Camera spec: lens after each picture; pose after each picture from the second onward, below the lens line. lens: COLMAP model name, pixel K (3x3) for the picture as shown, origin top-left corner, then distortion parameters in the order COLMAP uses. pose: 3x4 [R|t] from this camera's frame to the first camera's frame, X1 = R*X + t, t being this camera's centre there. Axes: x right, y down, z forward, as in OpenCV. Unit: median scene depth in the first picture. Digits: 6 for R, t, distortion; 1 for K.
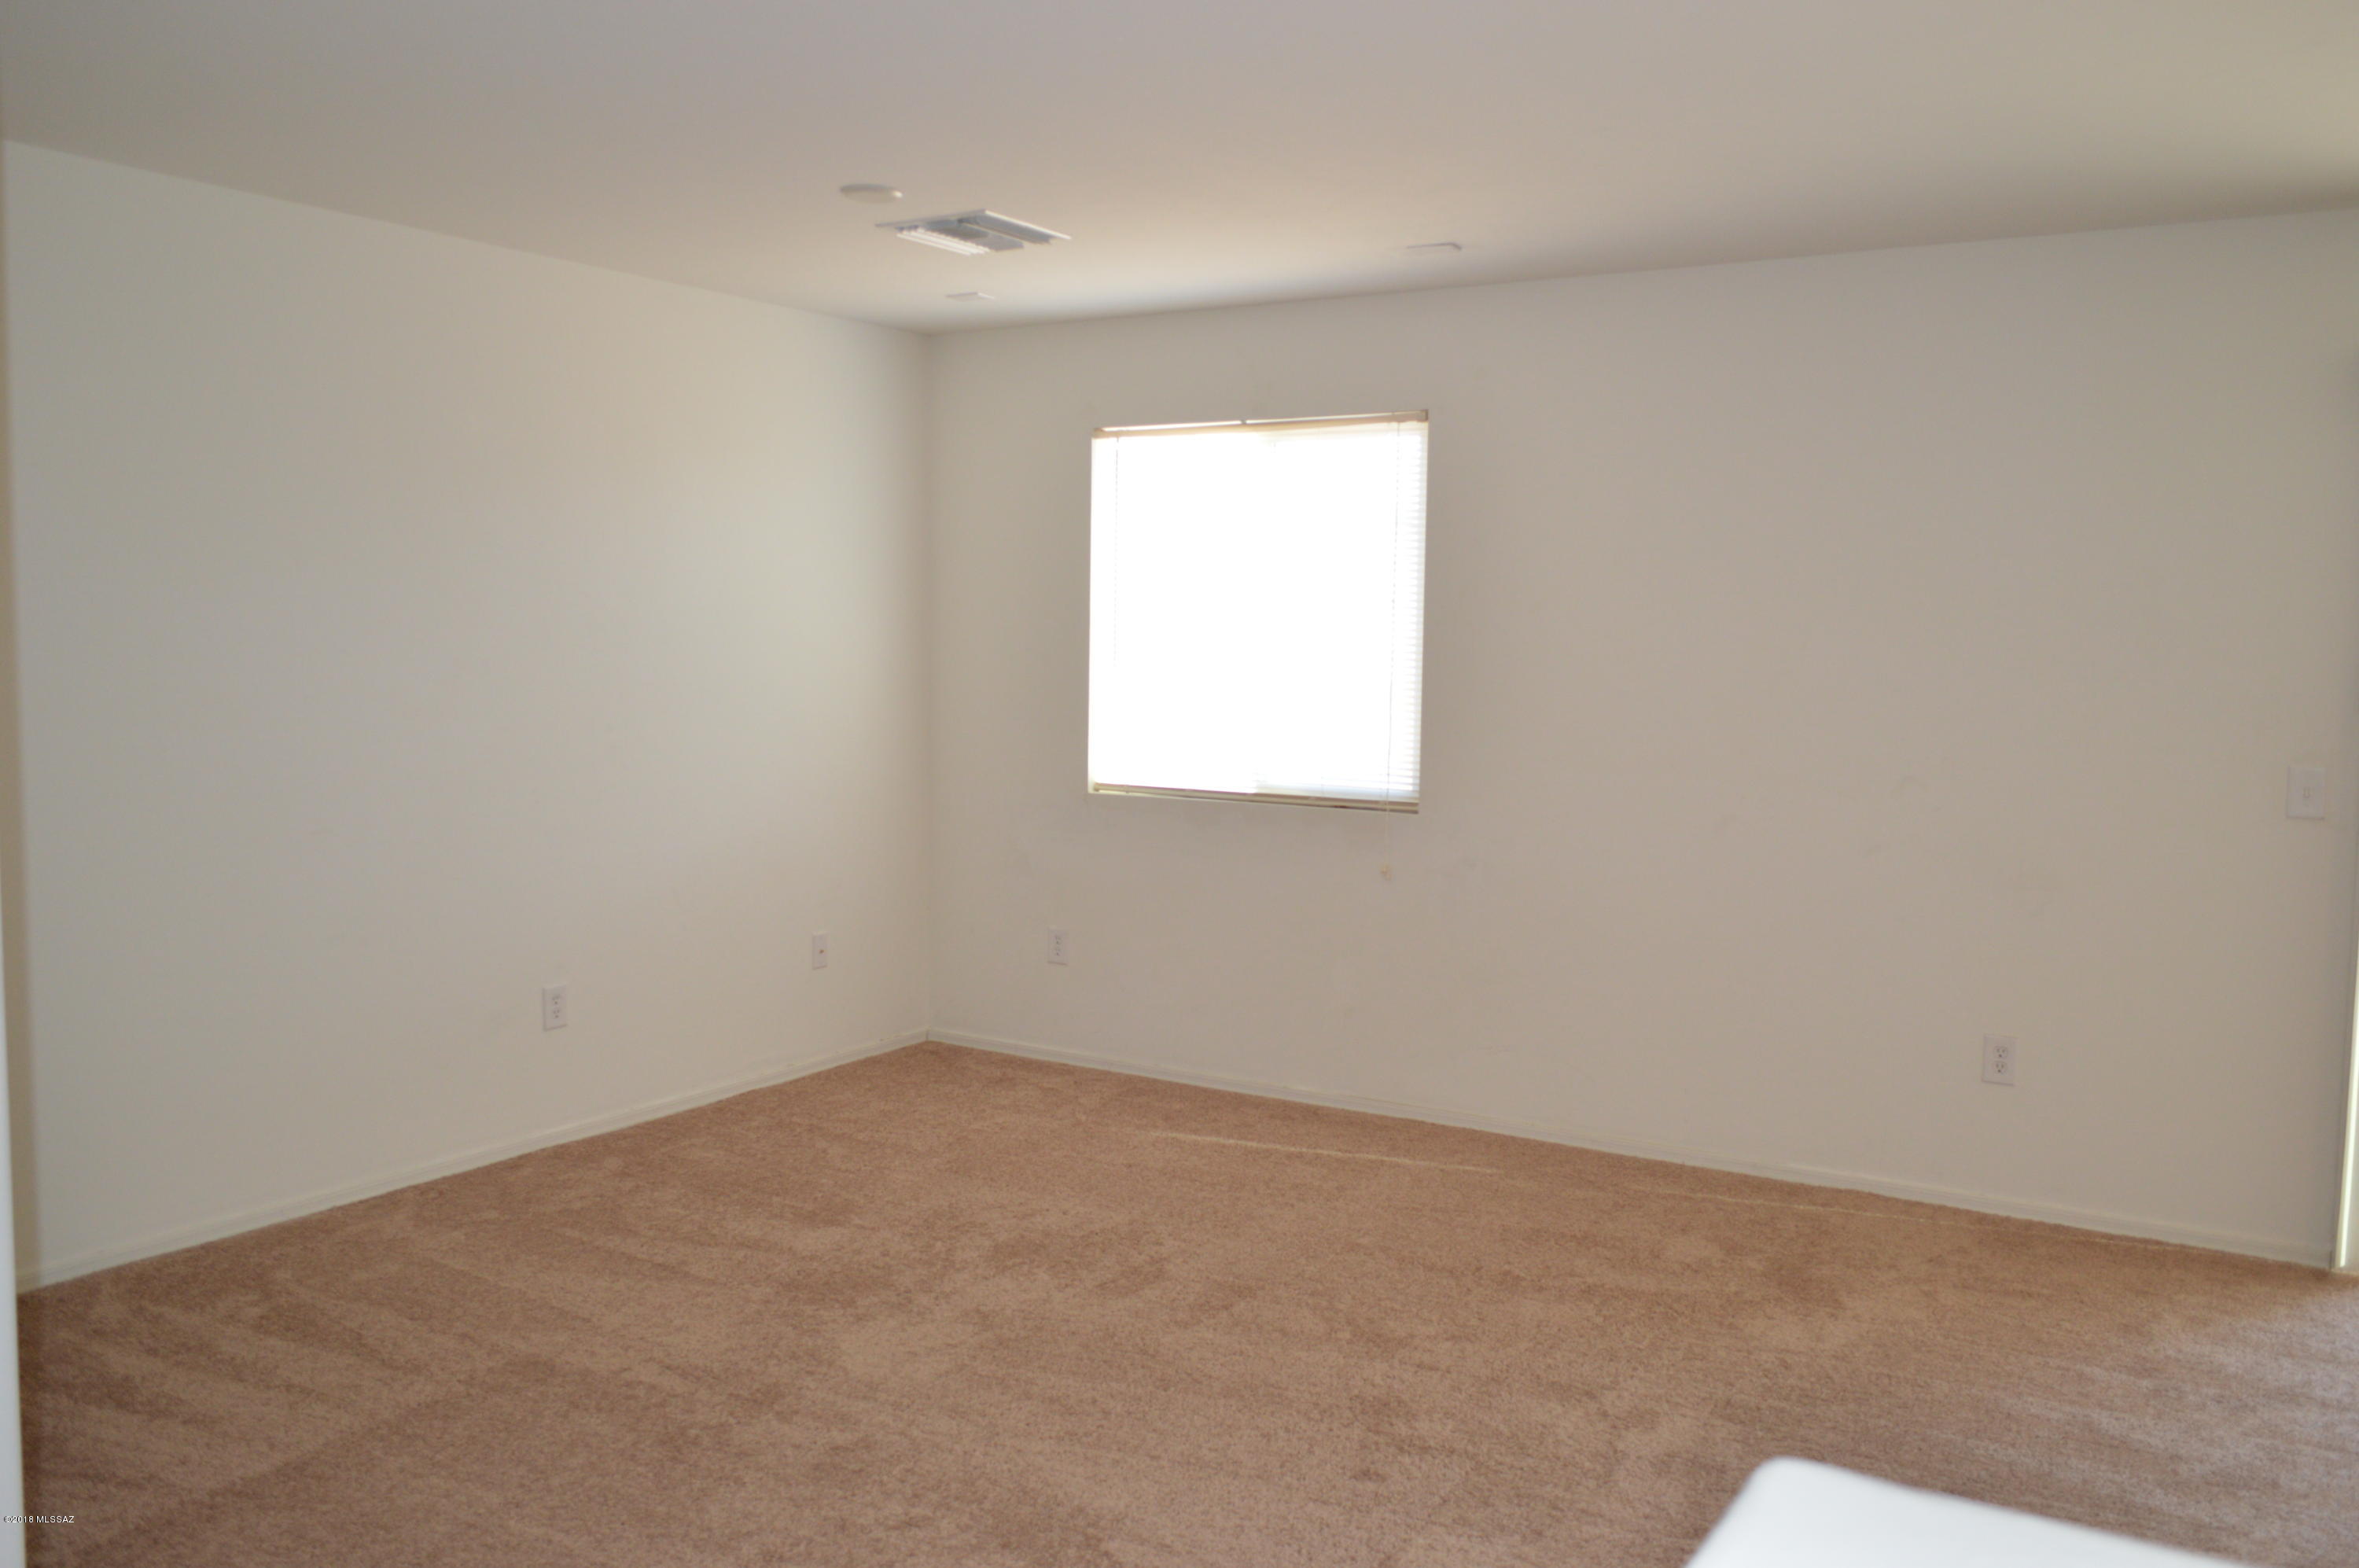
lens RADIAL K [[1869.7, 0, 1180.2], [0, 1869.7, 787.0], [0, 0, 1]] dist [-0.009359, 0.000456]
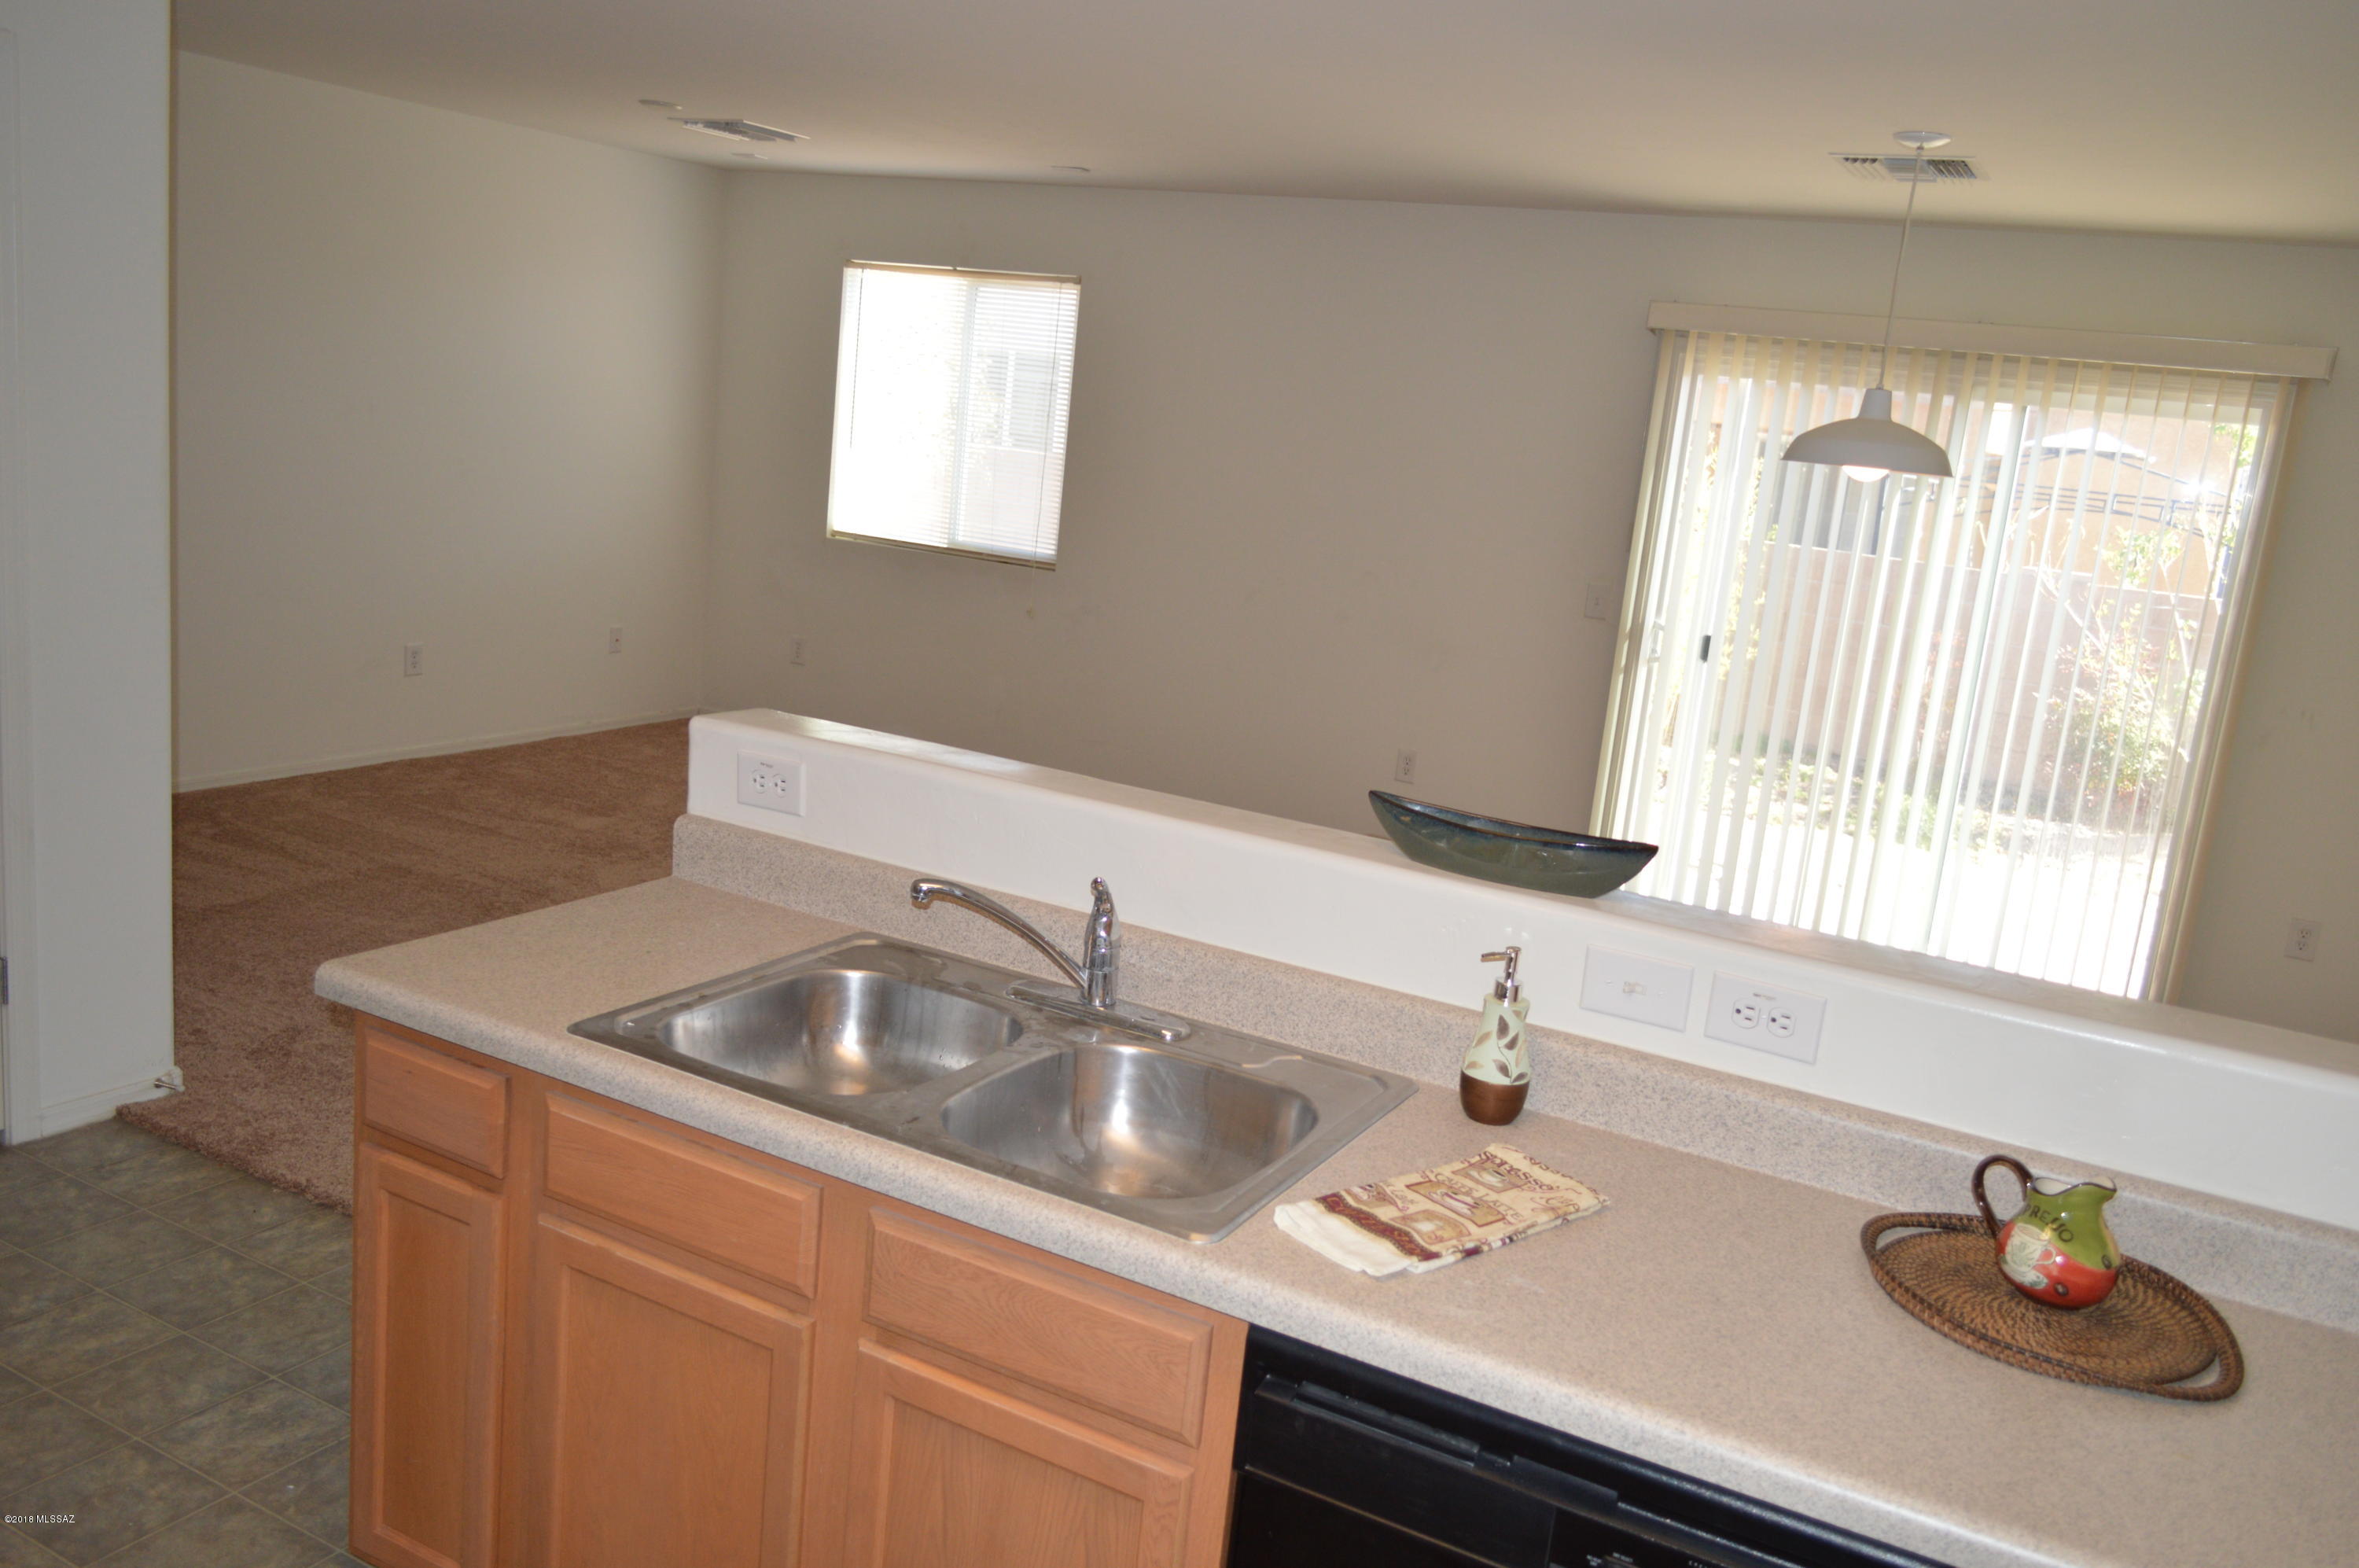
lens RADIAL K [[1869.7, 0, 1174.7], [0, 1869.7, 780.7], [0, 0, 1]] dist [-0.009359, 0.000456]
pose [[0.994351, 0.073003, 0.077047, 0.145980], [-0.081836, 0.989573, 0.118525, -0.004522], [-0.067591, -0.124161, 0.989957, -0.485282]]
